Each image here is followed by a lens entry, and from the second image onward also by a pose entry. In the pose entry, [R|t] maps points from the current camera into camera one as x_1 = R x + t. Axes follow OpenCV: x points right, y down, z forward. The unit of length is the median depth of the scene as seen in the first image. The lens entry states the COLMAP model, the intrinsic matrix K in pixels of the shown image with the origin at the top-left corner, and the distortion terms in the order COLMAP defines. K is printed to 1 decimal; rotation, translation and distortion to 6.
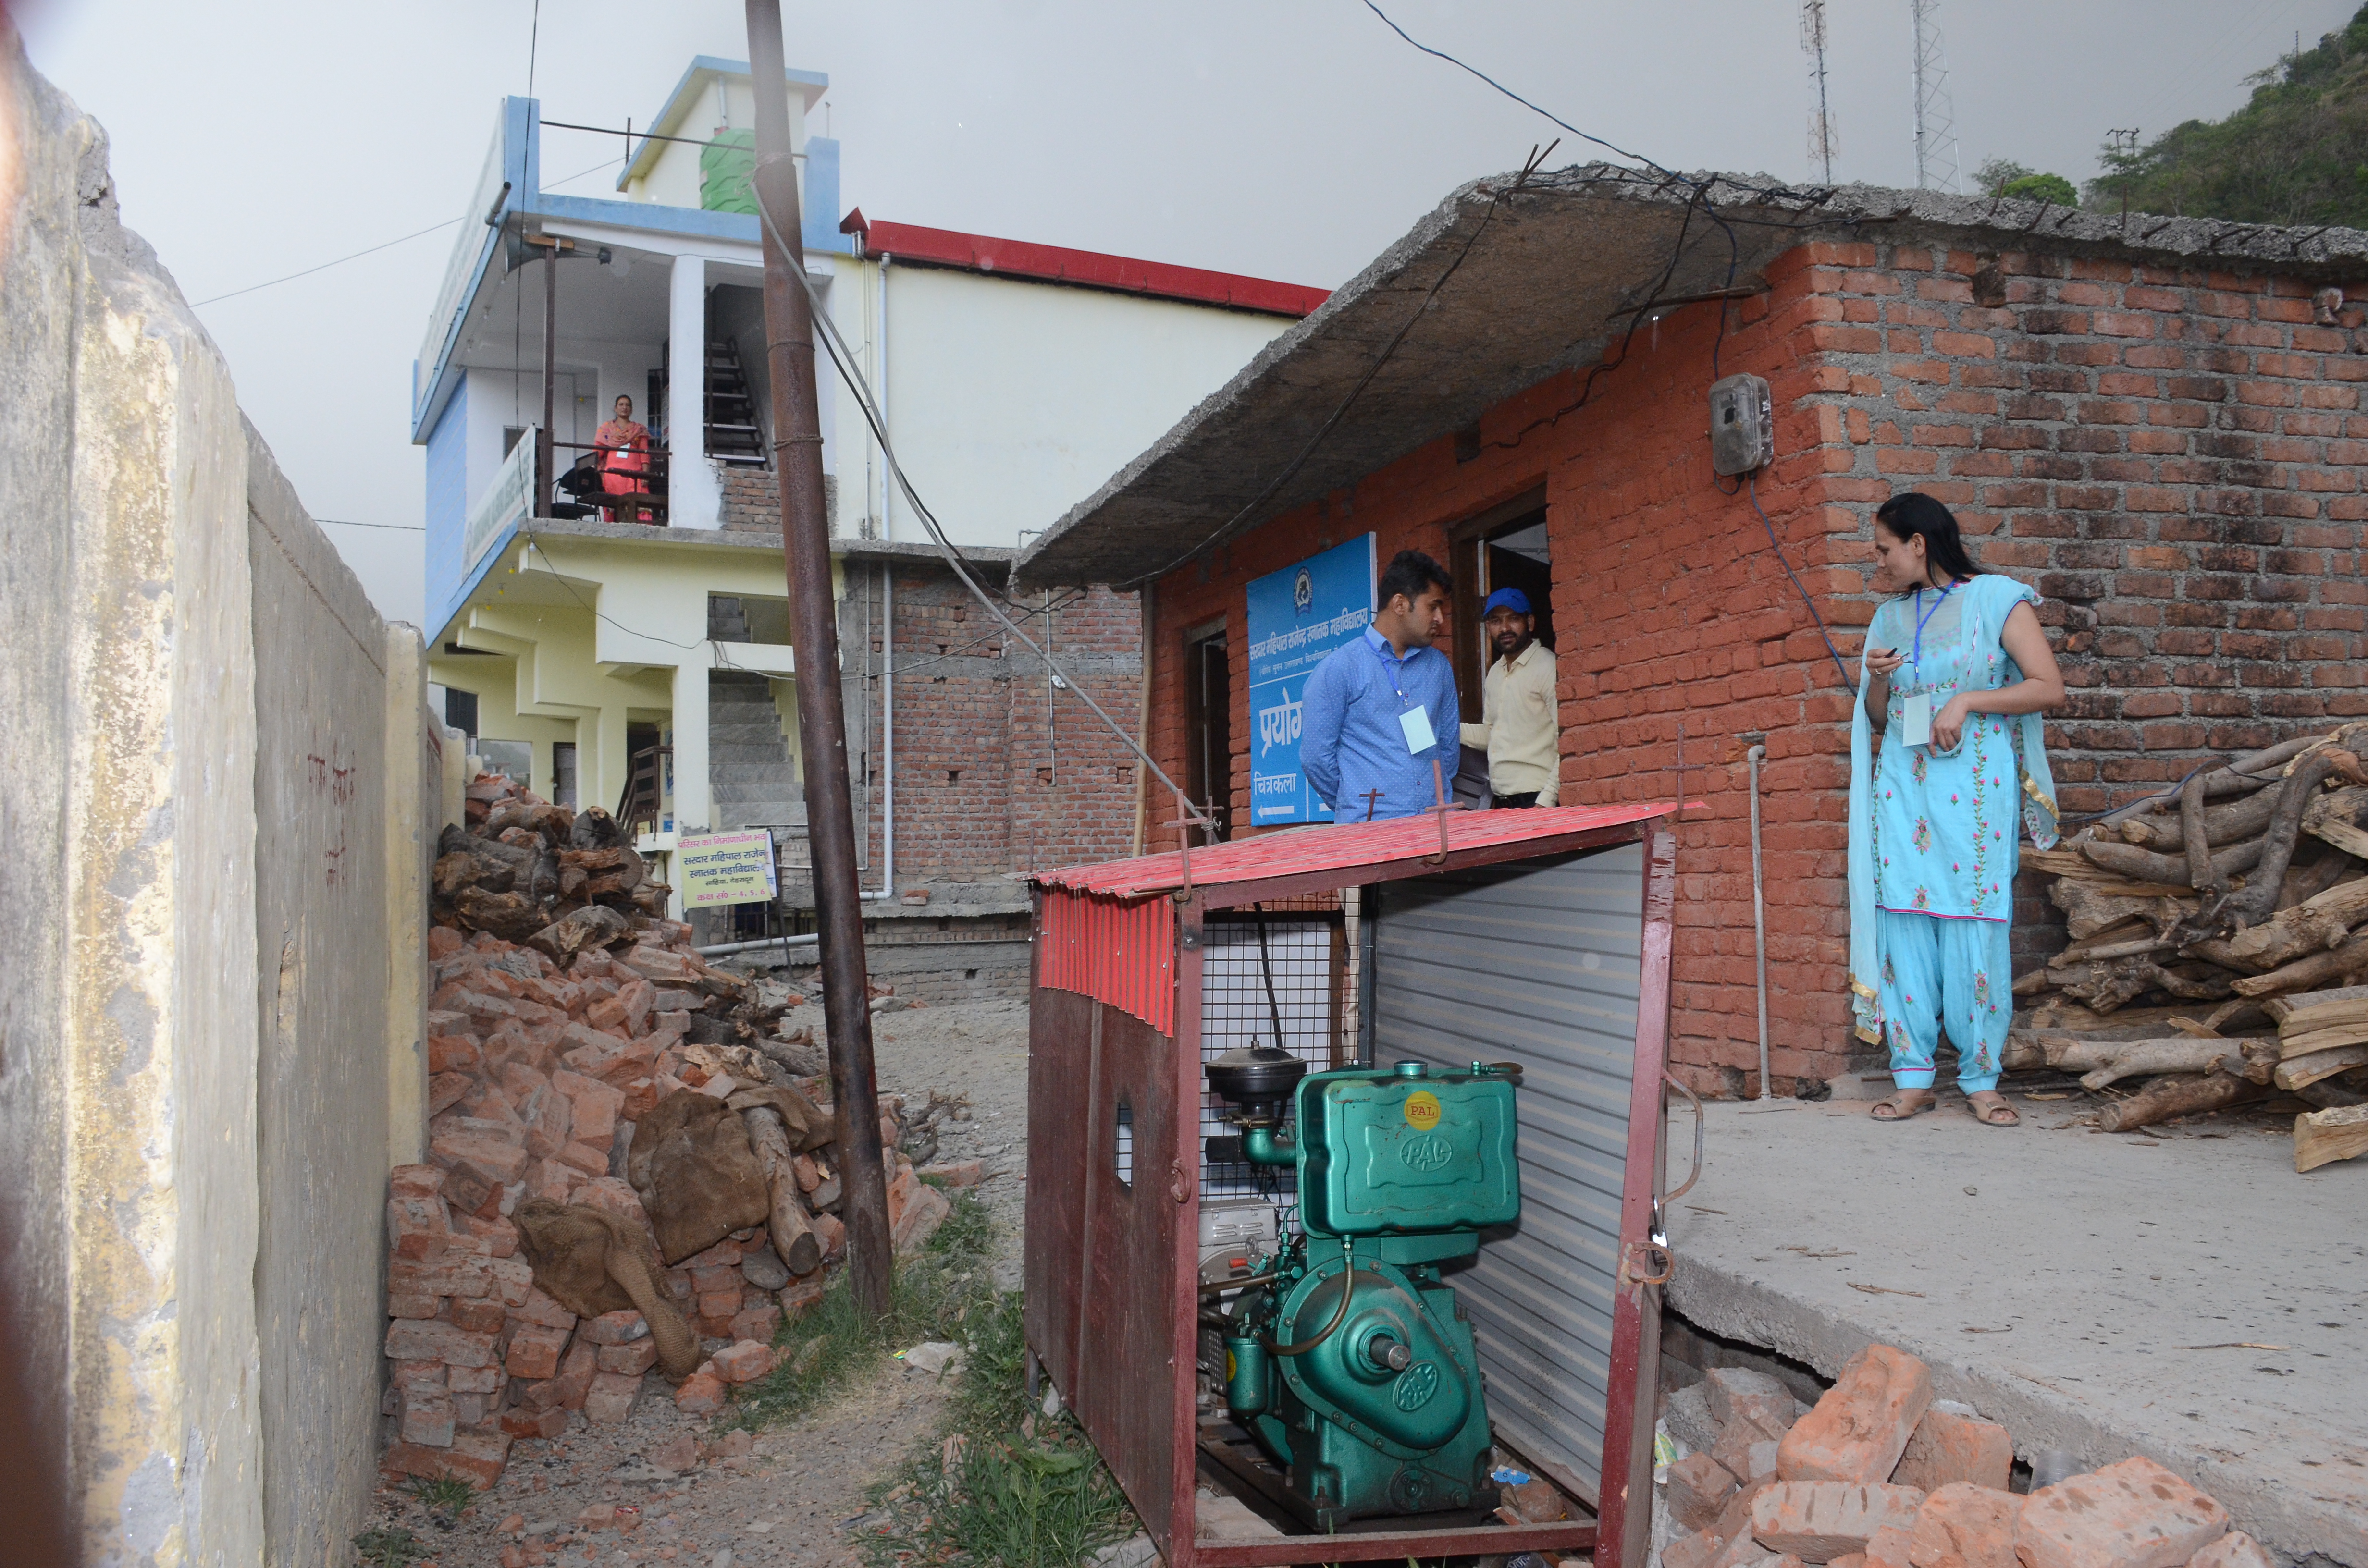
lens RADIAL K [[1872.0, 0, 1185.2], [0, 1872.0, 785.6], [0, 0, 1]] dist [-0.143213, 0.104917]
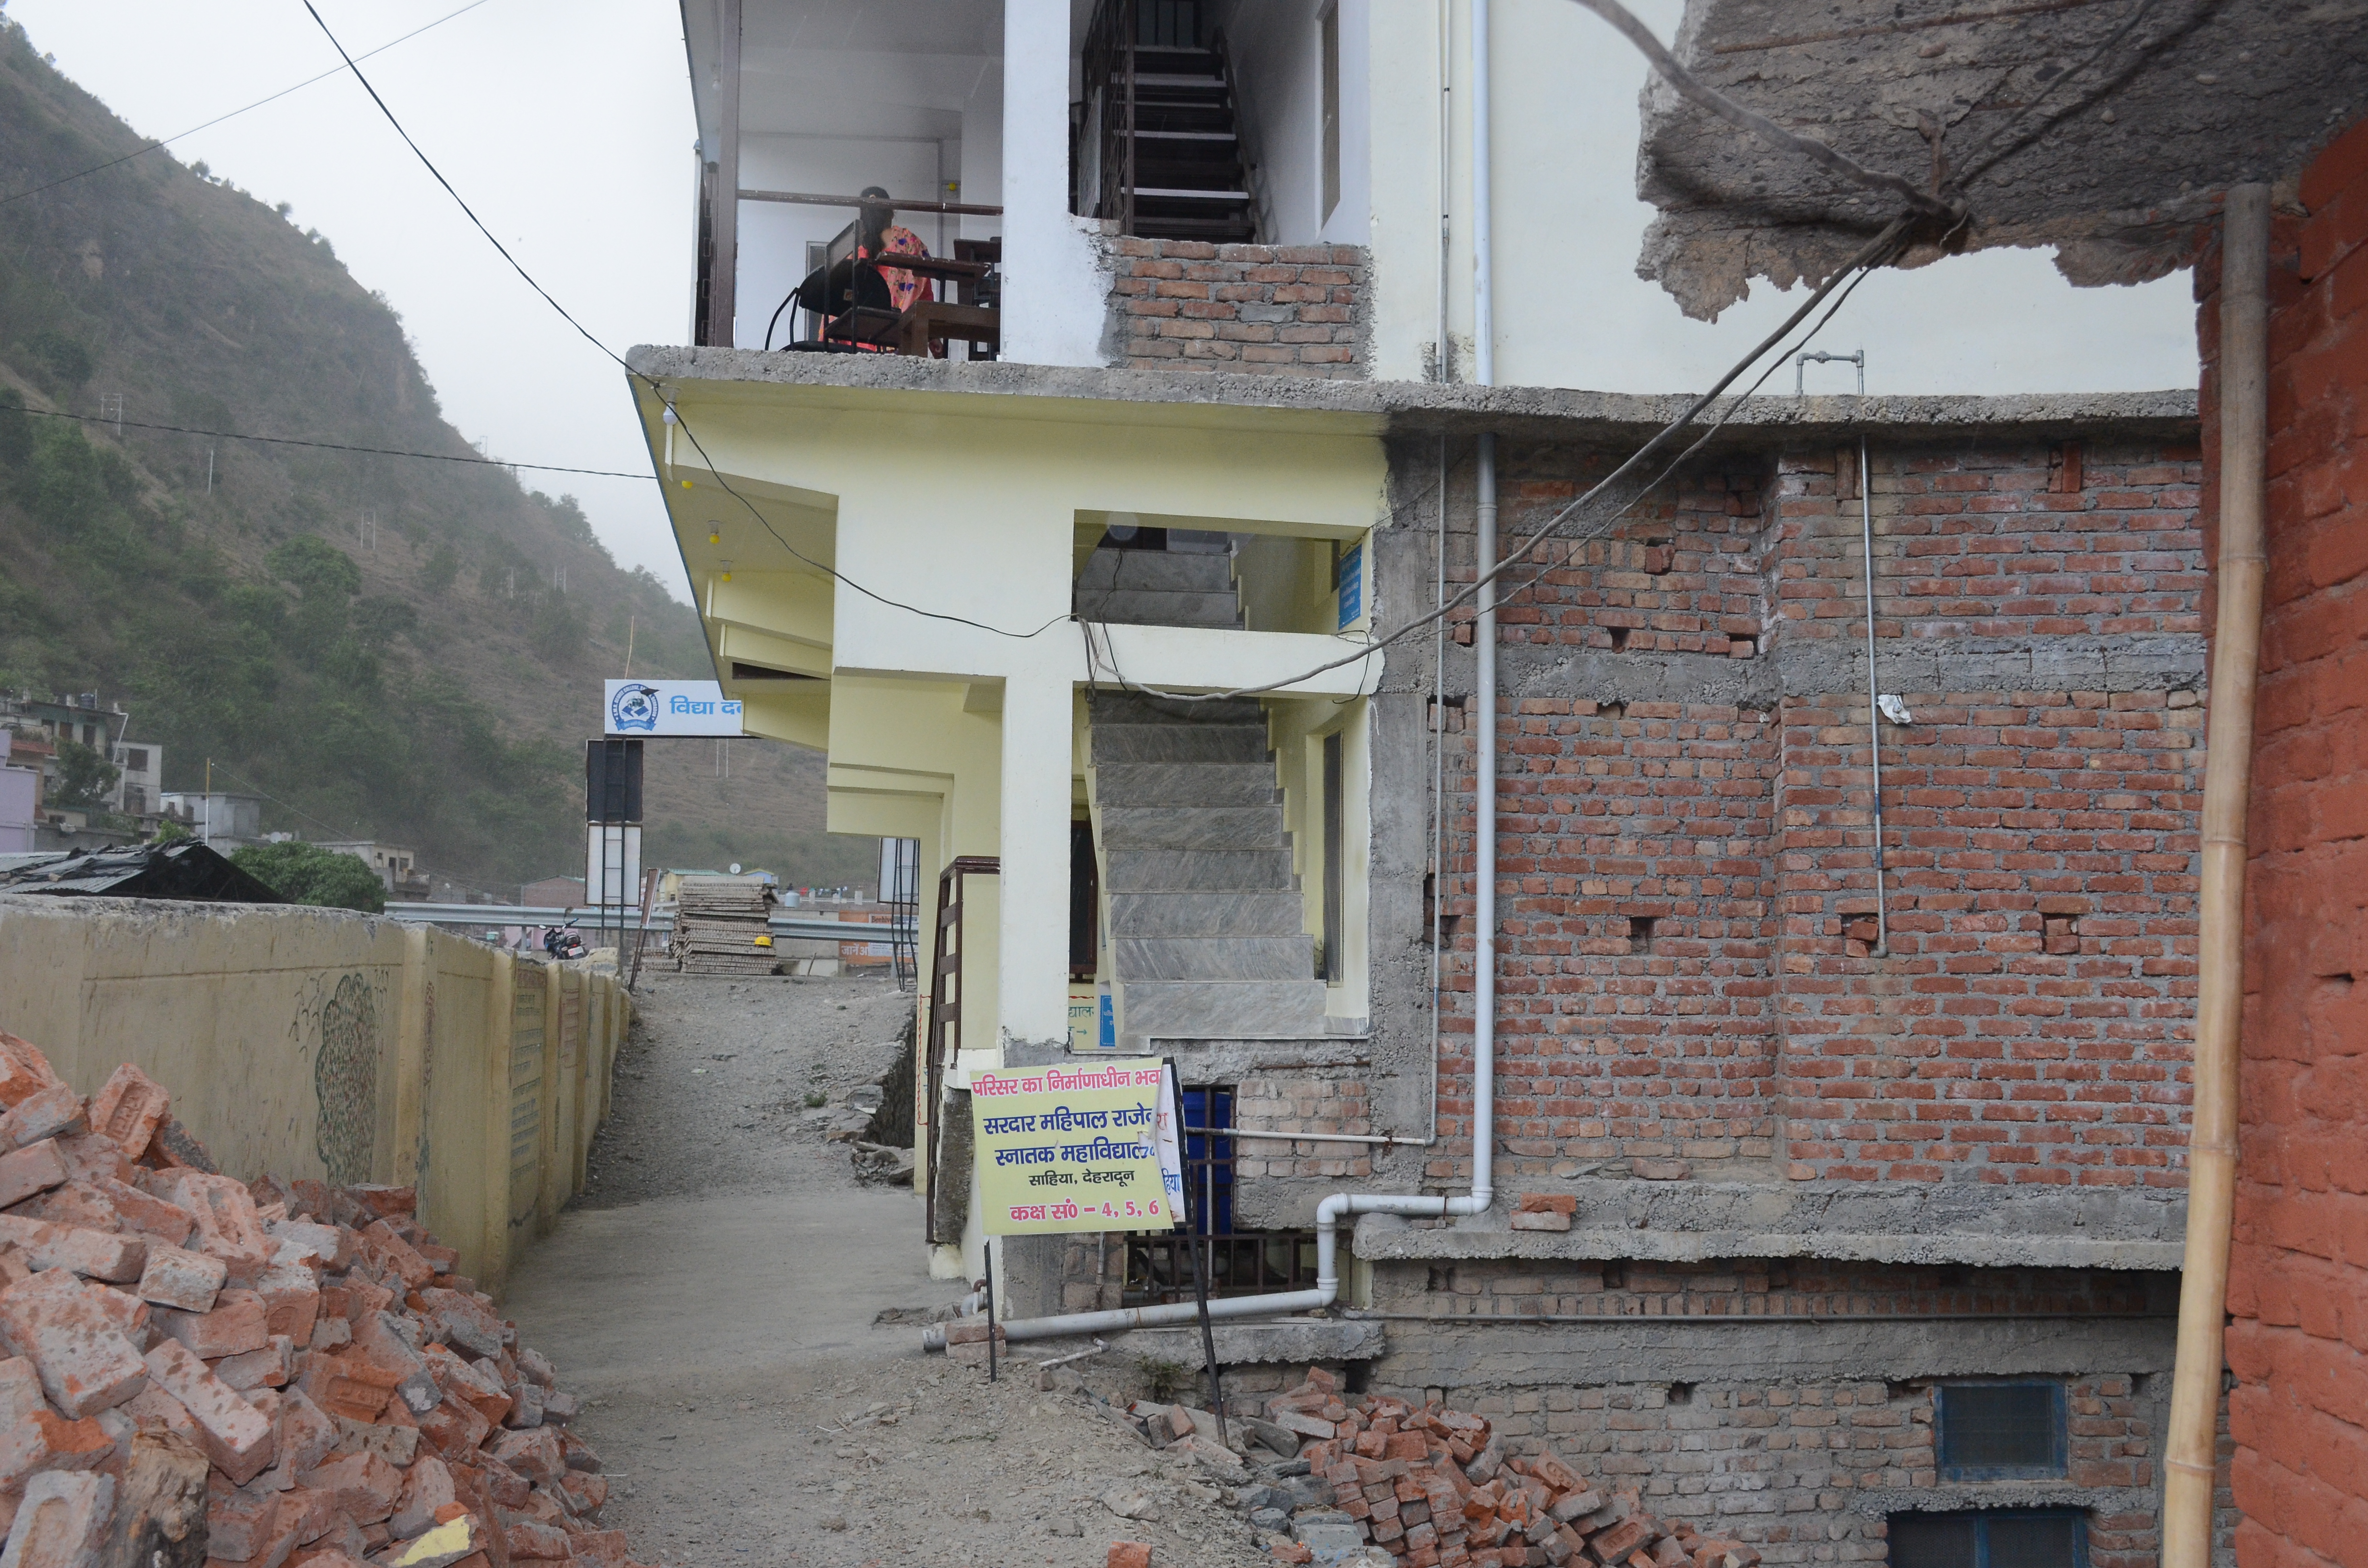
lens RADIAL K [[2553.1, 0, 1177.6], [0, 2553.1, 800.4], [0, 0, 1]] dist [0.027490, 0.000000]
pose [[0.938475, -0.000412, -0.345348, -0.020632], [-0.011552, 0.999402, -0.032585, -0.014579], [0.345155, 0.034570, 0.937909, 0.412523]]
